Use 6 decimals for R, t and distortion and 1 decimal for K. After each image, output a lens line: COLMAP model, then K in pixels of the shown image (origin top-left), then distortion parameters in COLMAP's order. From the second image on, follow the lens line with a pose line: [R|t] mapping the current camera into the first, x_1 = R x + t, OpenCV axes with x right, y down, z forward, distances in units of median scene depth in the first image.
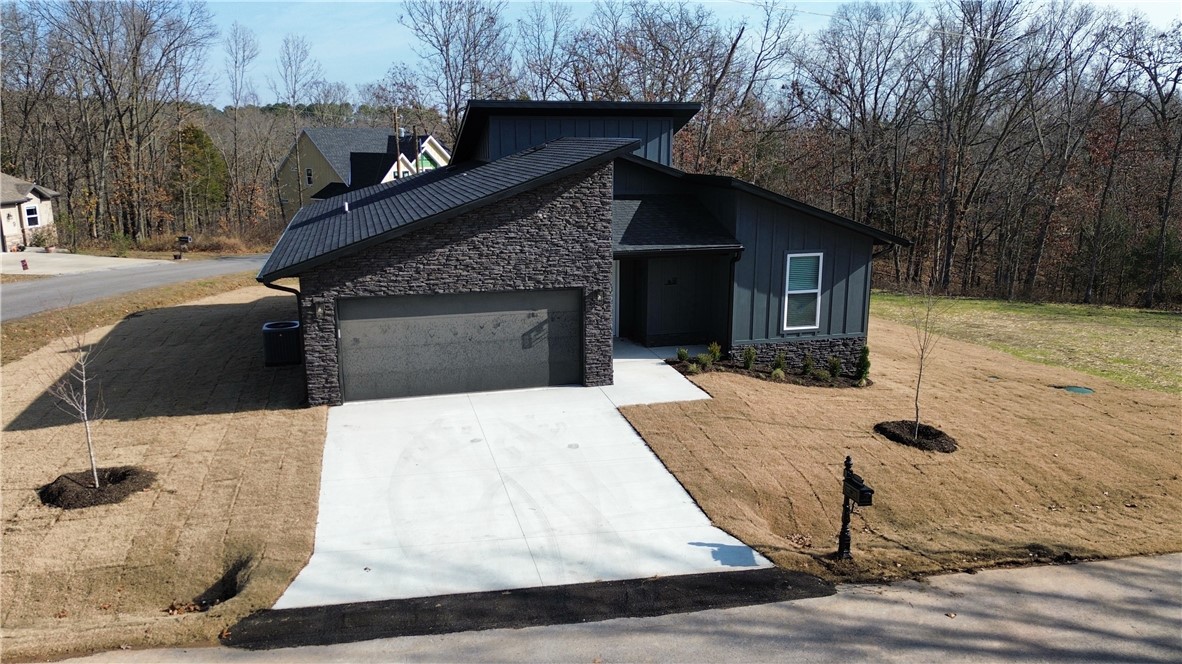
lens RADIAL K [[880.0, 0, 571.7], [0, 880.0, 333.8], [0, 0, 1]] dist [0.001657, -0.006589]
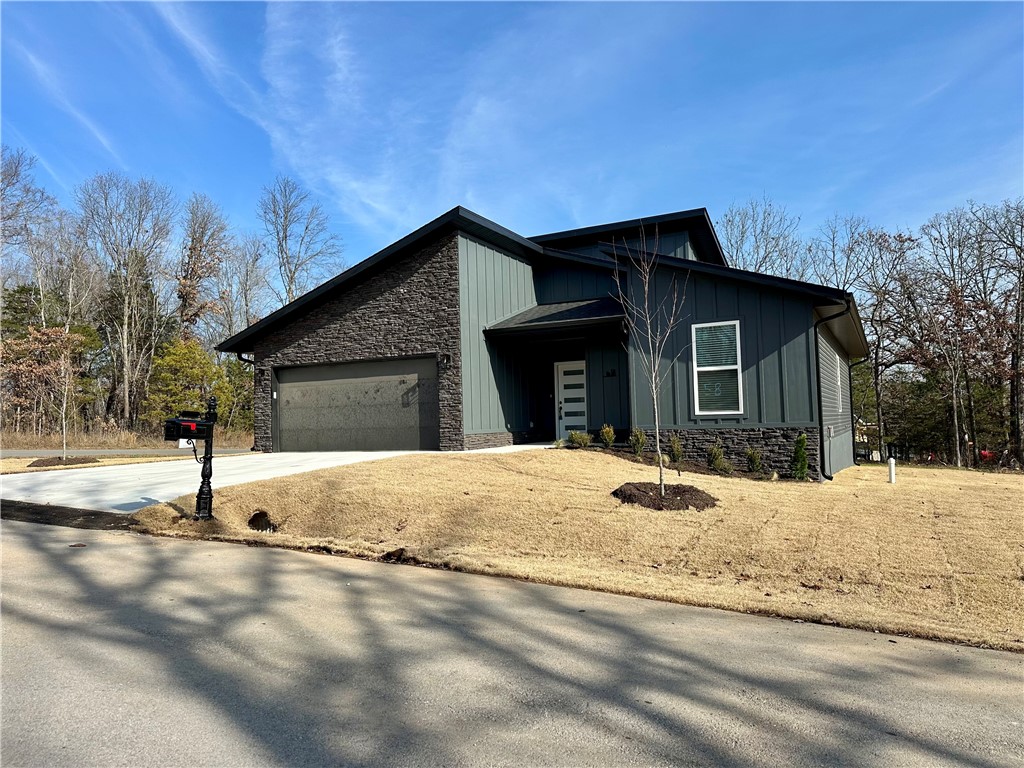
lens RADIAL K [[711.9, 0, 507.0], [0, 711.9, 383.1], [0, 0, 1]] dist [0.046896, -0.057291]
pose [[0.744753, -0.052419, -0.665278, 0.655521], [-0.125179, 0.968241, -0.216424, 0.159507], [0.655495, 0.244461, 0.714539, 0.451019]]
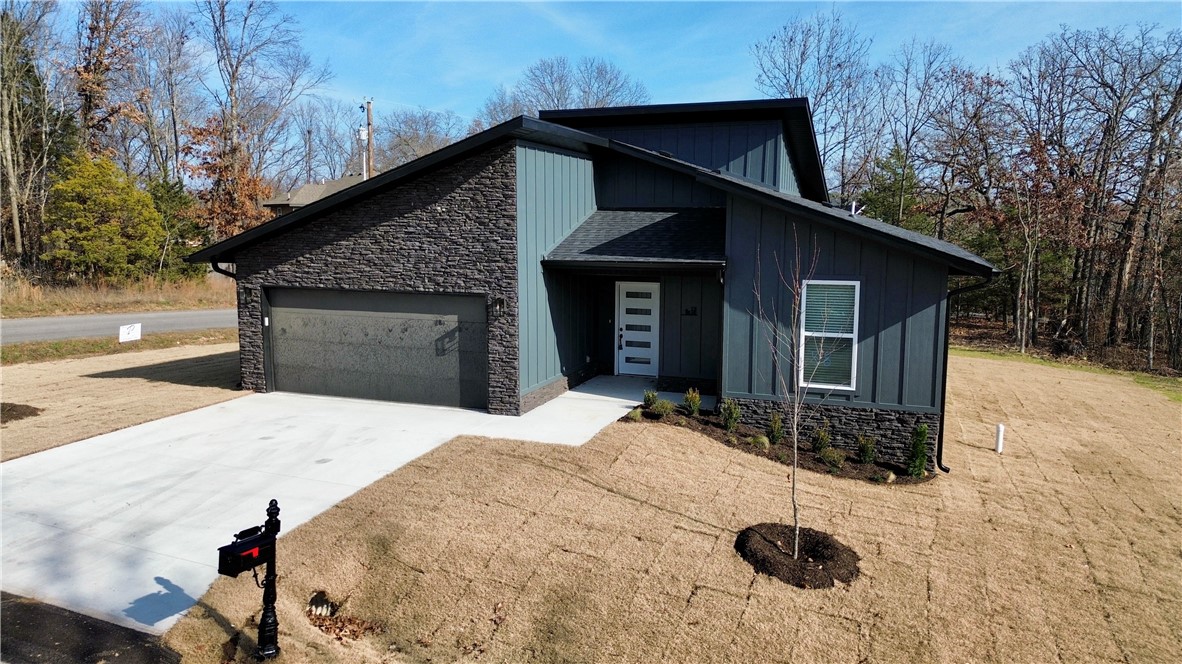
lens RADIAL K [[837.5, 0, 589.3], [0, 837.5, 330.5], [0, 0, 1]] dist [0.031086, -0.016042]
pose [[0.820446, 0.080562, -0.566020, 0.564264], [-0.132654, 0.989829, -0.051399, 0.010204], [0.556122, 0.117255, 0.822788, 0.394006]]
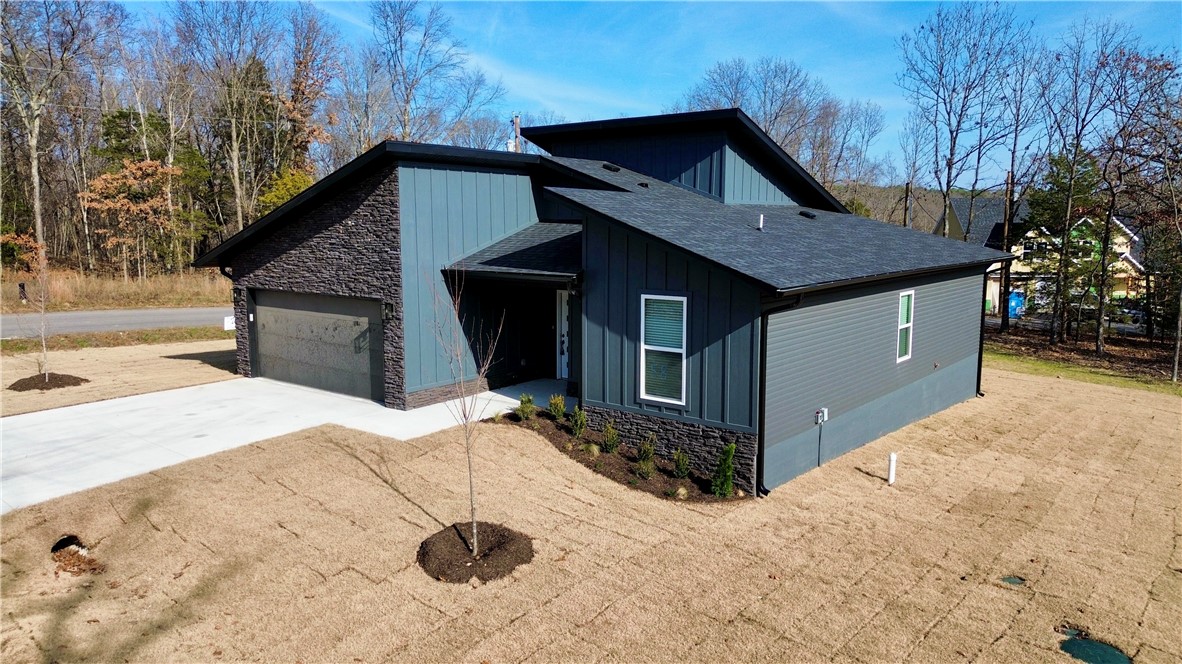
lens RADIAL K [[837.5, 0, 596.6], [0, 837.5, 331.5], [0, 0, 1]] dist [0.031086, -0.016042]
pose [[0.616915, 0.107680, -0.779629, 0.877260], [-0.177795, 0.984056, -0.004773, -0.056721], [0.766684, 0.141559, 0.626224, 0.619445]]
